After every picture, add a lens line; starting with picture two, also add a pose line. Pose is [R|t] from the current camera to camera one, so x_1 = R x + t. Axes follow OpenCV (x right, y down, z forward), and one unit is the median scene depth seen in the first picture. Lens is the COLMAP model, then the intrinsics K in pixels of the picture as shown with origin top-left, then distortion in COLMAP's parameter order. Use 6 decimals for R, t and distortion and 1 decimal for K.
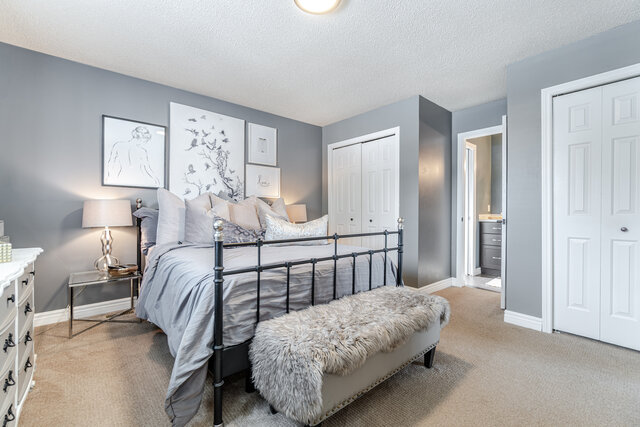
lens RADIAL K [[279.5, 0, 320.9], [0, 279.5, 211.1], [0, 0, 1]] dist [-0.000344, 0.000217]
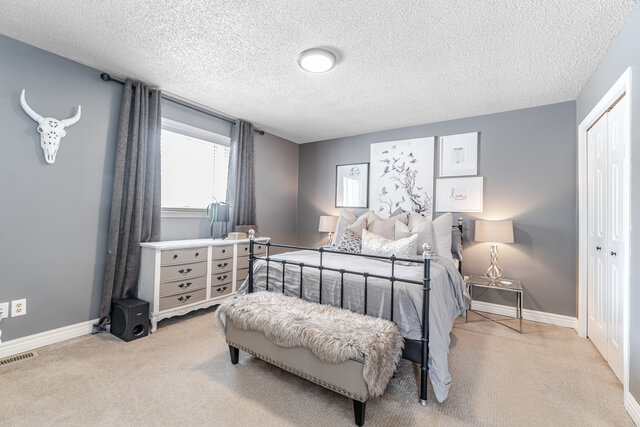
lens RADIAL K [[279.5, 0, 320.5], [0, 279.5, 217.5], [0, 0, 1]] dist [-0.000344, 0.000217]
pose [[0.266093, 0.010613, -0.963889, 0.667484], [-0.021072, 0.999764, 0.005191, -0.029954], [0.963717, 0.018930, 0.266254, 0.377333]]
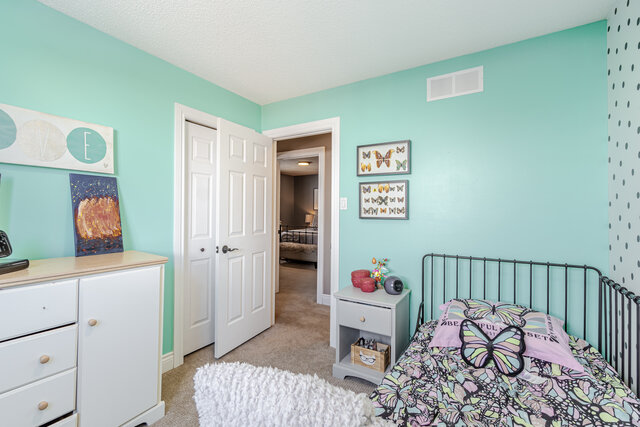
lens RADIAL K [[279.5, 0, 319.7], [0, 279.5, 208.9], [0, 0, 1]] dist [-0.000344, 0.000217]
pose [[0.306957, -0.004418, -0.951713, 1.986267], [-0.003780, 0.999976, -0.005861, -0.069456], [0.951716, 0.005397, 0.306933, 0.029940]]
